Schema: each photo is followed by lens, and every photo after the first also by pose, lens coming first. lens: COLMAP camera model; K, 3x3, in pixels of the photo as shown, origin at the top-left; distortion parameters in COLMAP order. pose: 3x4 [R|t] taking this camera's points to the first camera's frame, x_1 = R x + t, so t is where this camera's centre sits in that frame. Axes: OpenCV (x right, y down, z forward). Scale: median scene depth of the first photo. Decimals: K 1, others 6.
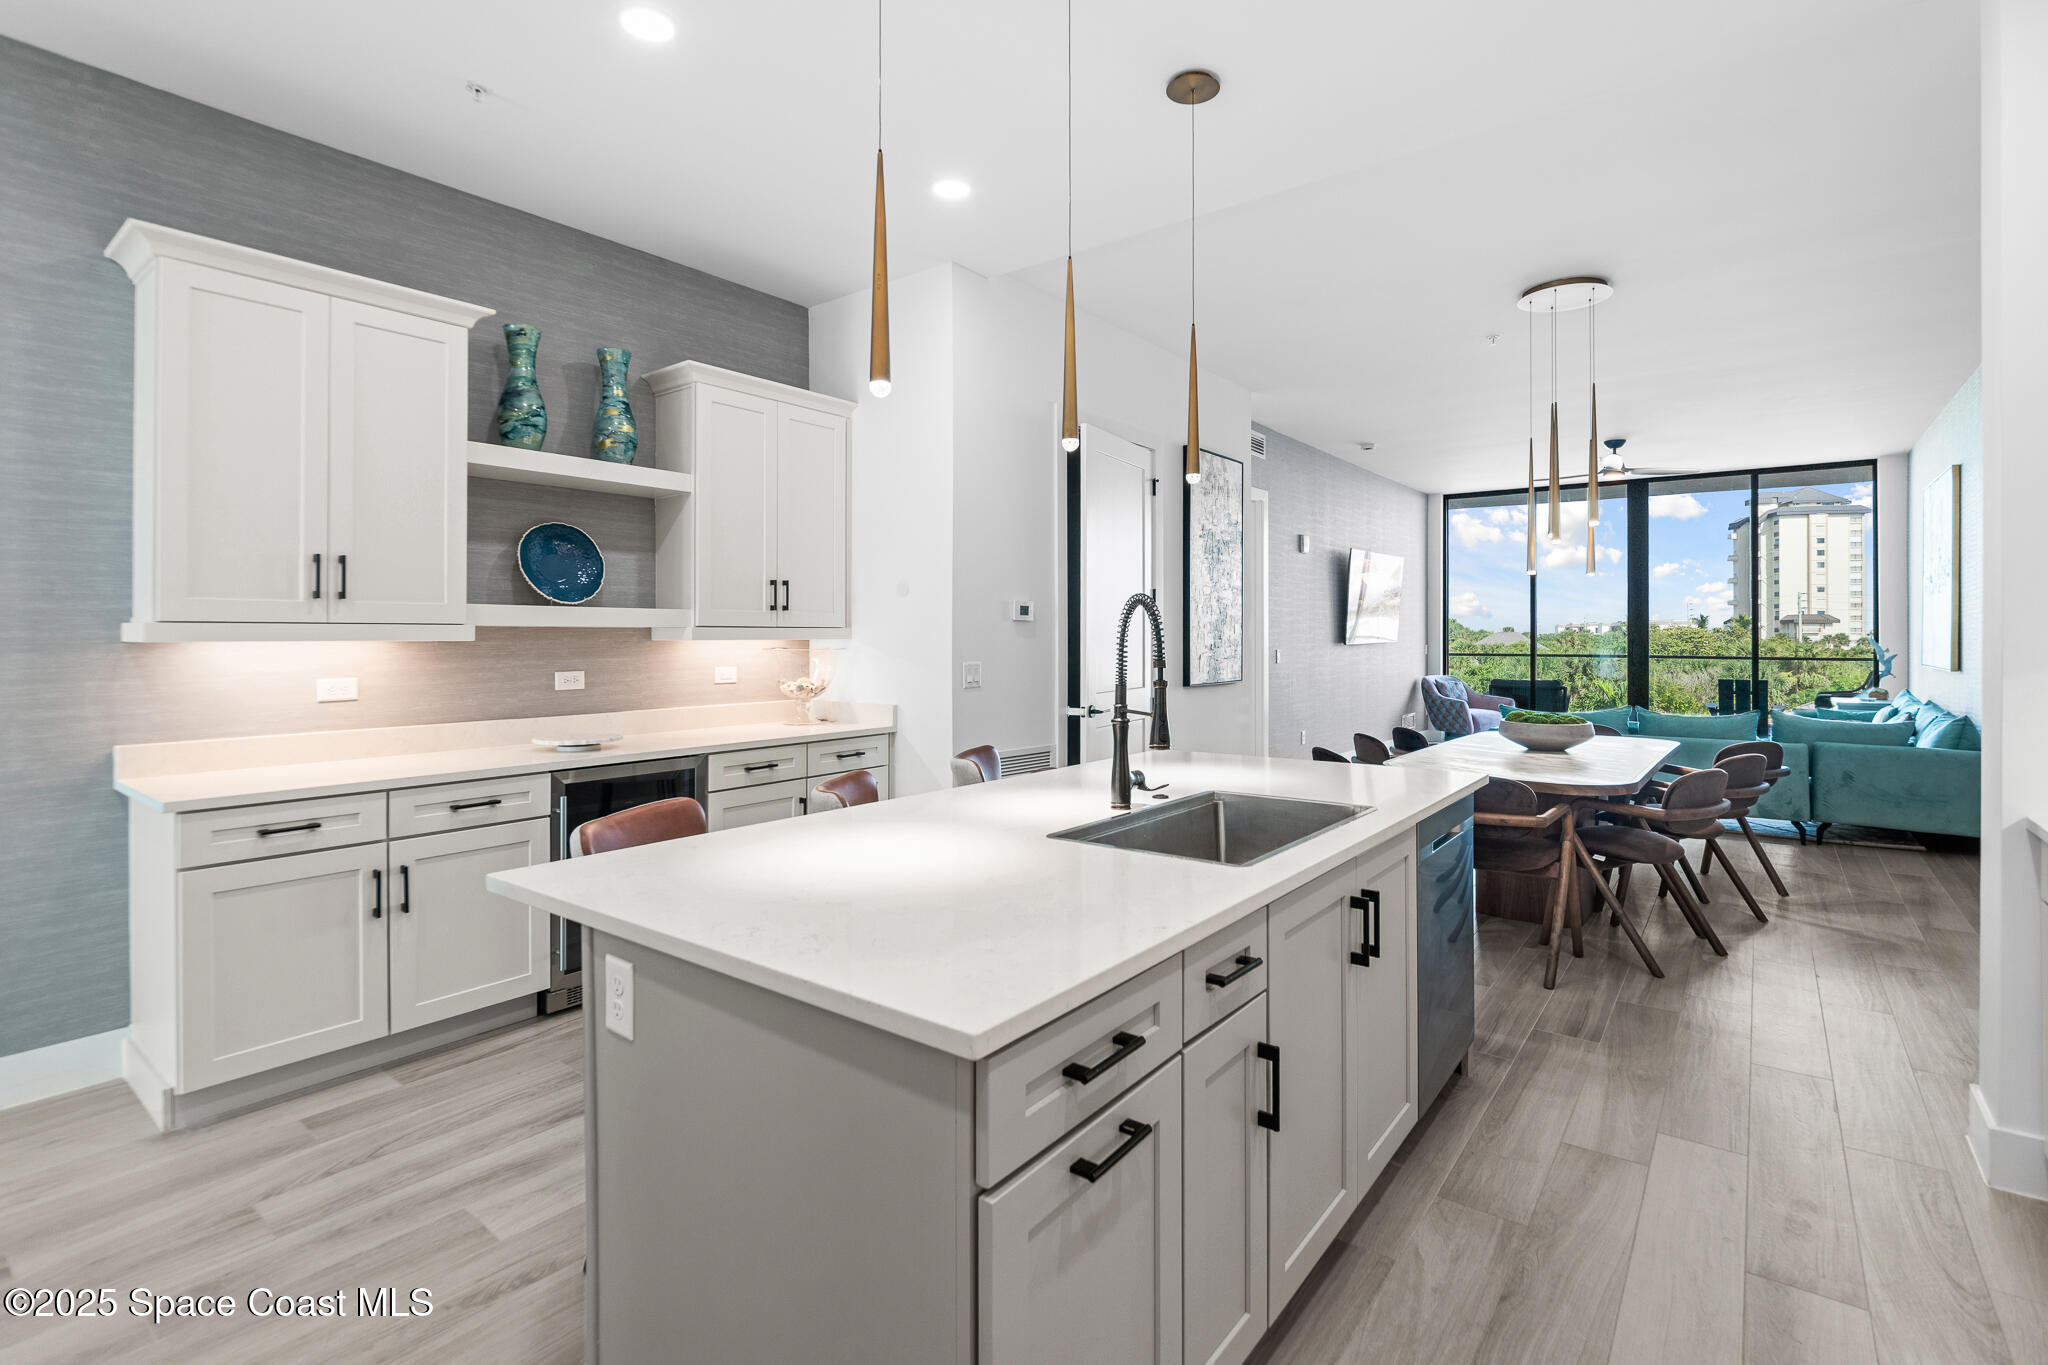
lens RADIAL K [[938.5, 0, 1021.0], [0, 938.5, 637.8], [0, 0, 1]] dist [-0.003194, -0.005043]
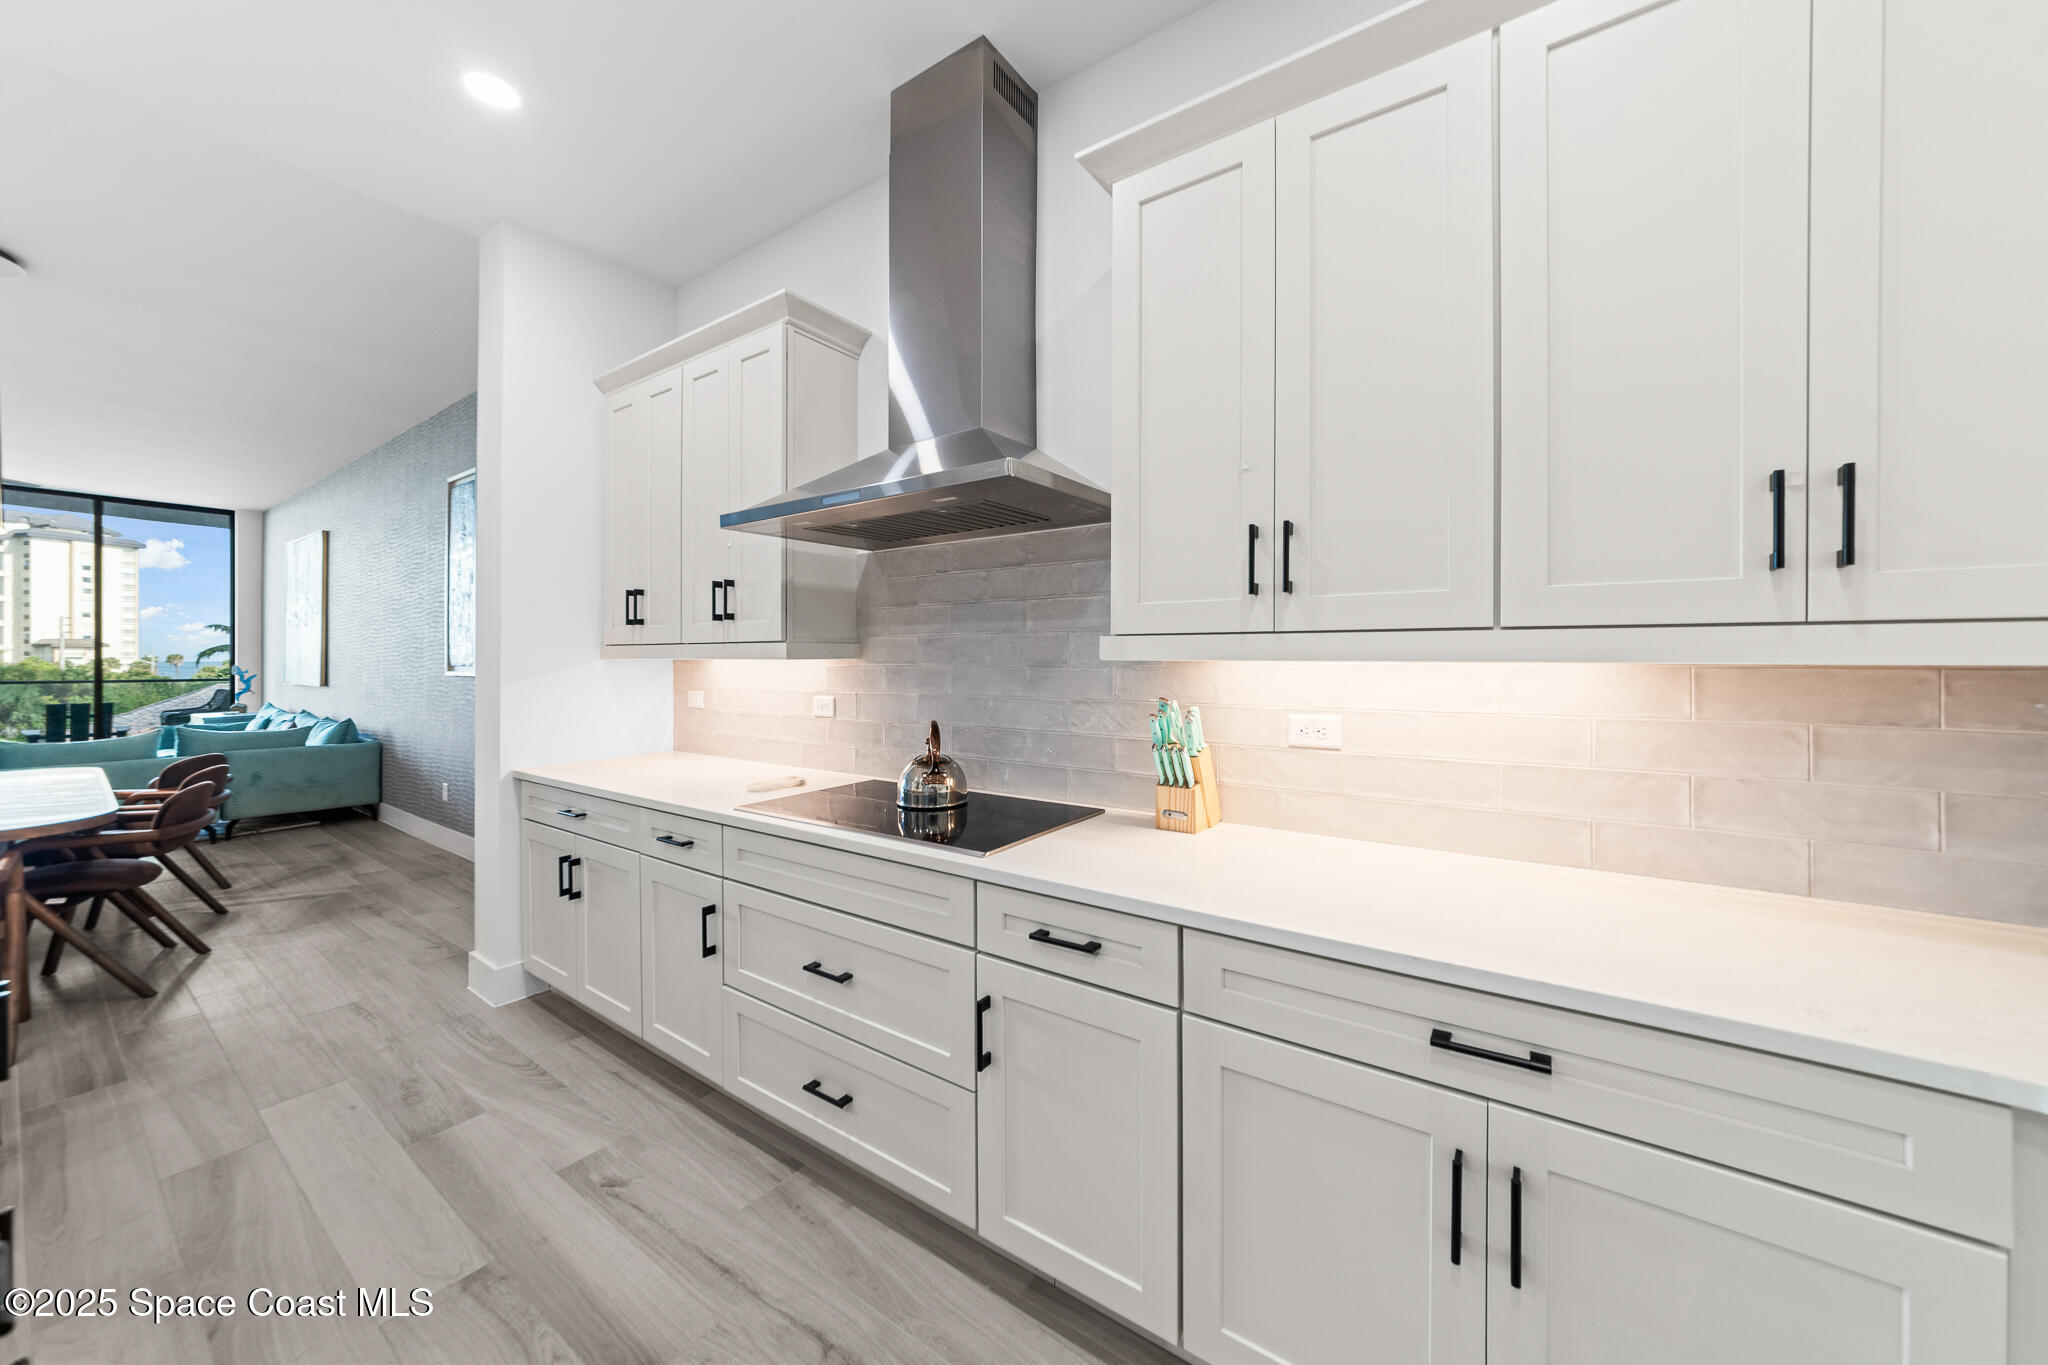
lens RADIAL K [[728.5, 0, 1029.0], [0, 728.5, 657.6], [0, 0, 1]] dist [-0.006698, 0.002434]
pose [[-0.053022, 0.005084, 0.998580, -0.095443], [0.000403, 0.999987, -0.005070, 0.000827], [-0.998593, 0.000134, -0.053024, 0.059467]]
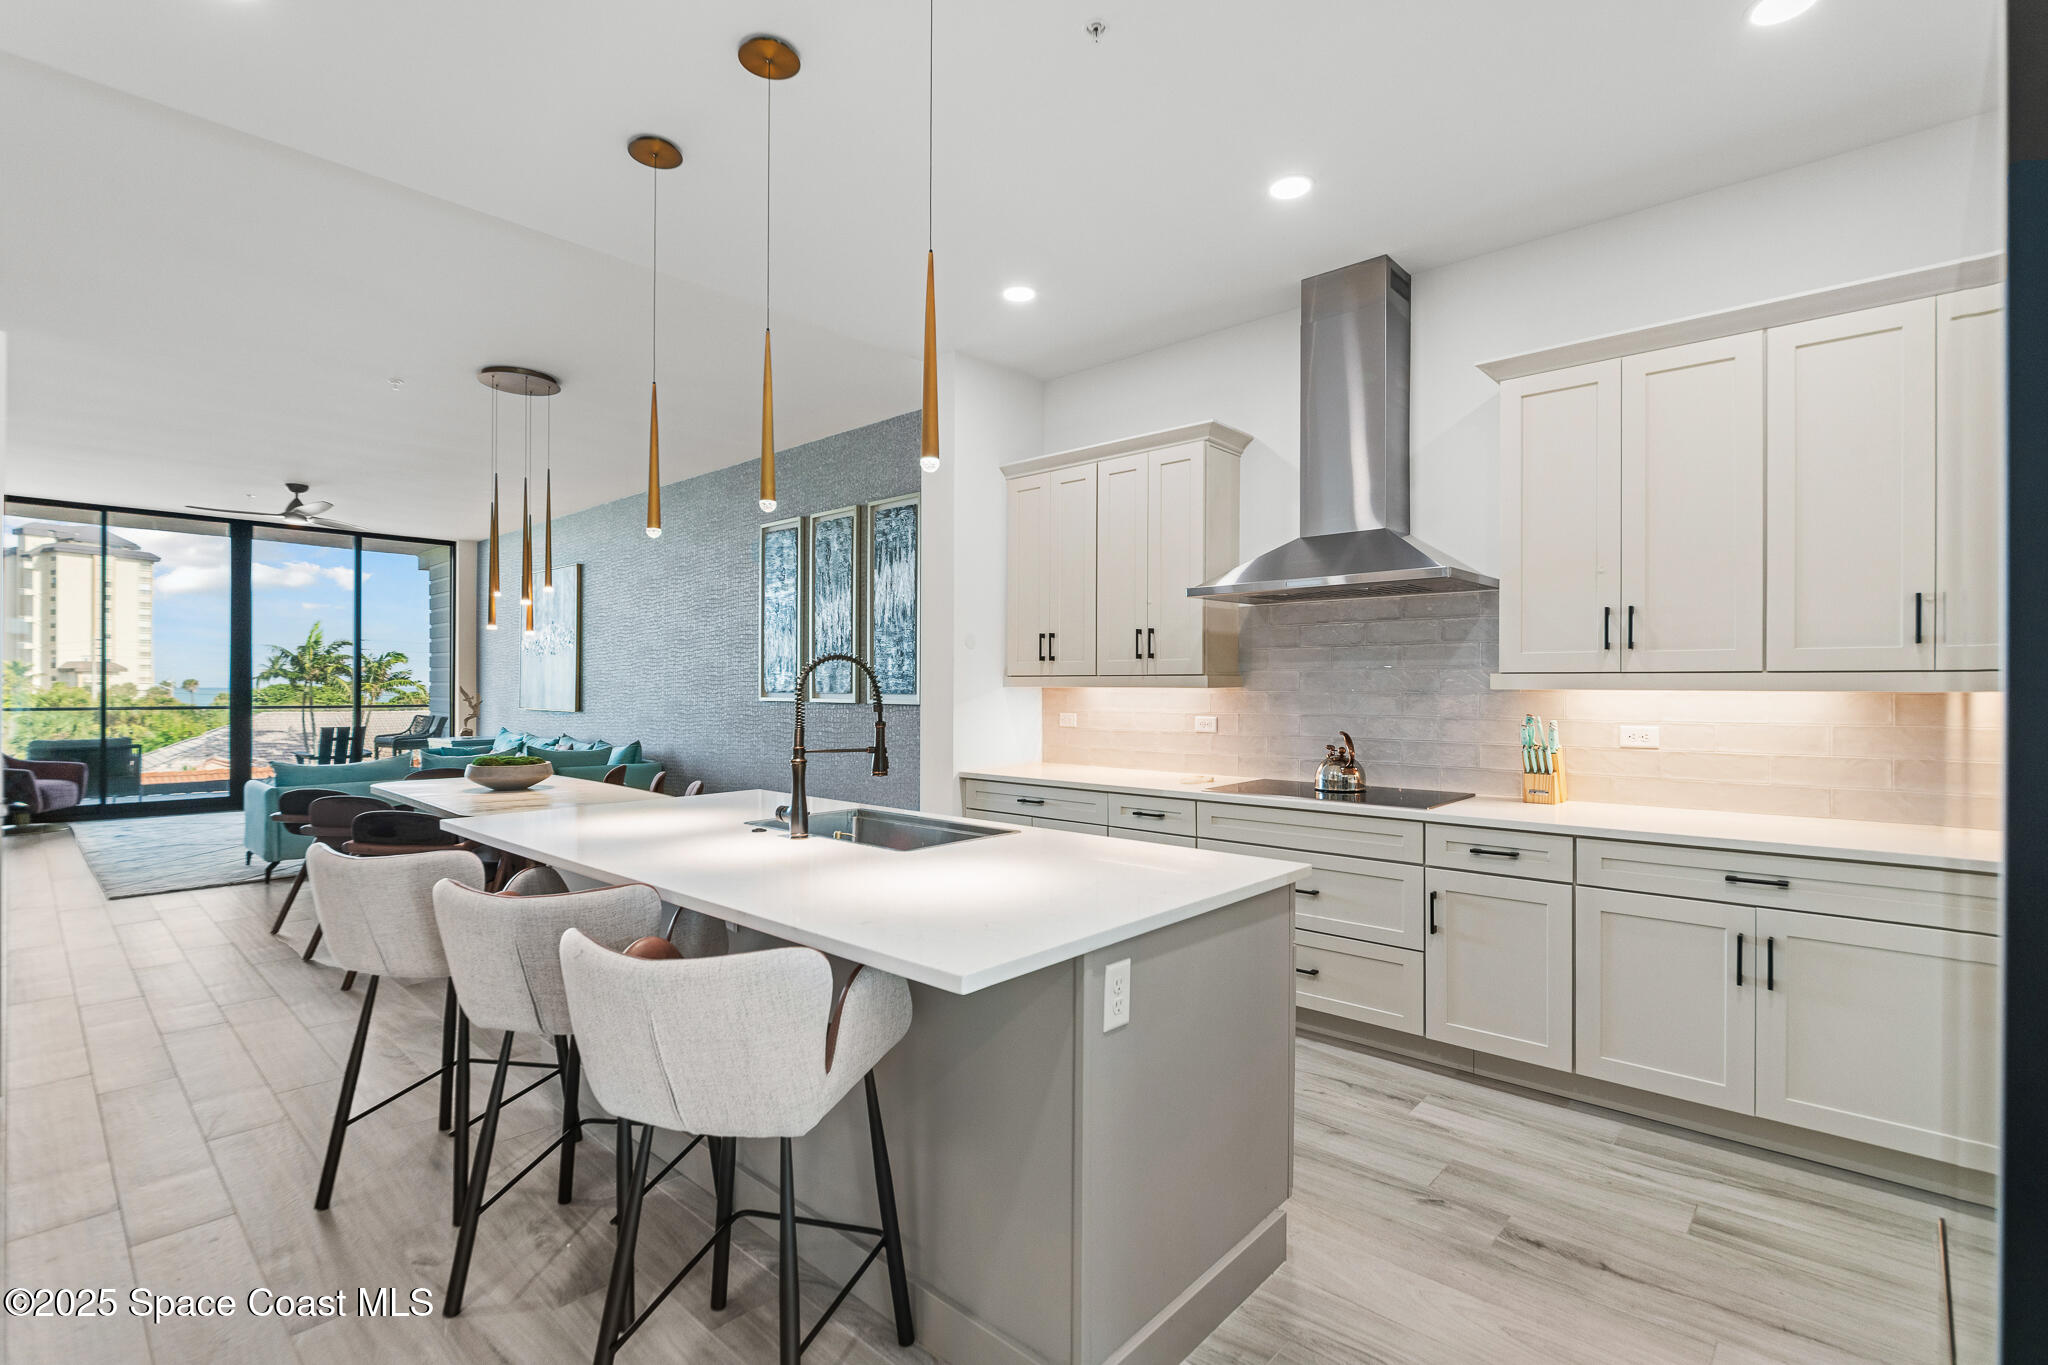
lens RADIAL K [[938.5, 0, 1021.0], [0, 938.5, 682.3], [0, 0, 1]] dist [-0.003194, -0.005043]
pose [[0.078803, 0.006320, 0.996870, -0.410655], [-0.000875, 0.999980, -0.006271, -0.000018], [-0.996890, -0.000378, 0.078807, 0.262411]]
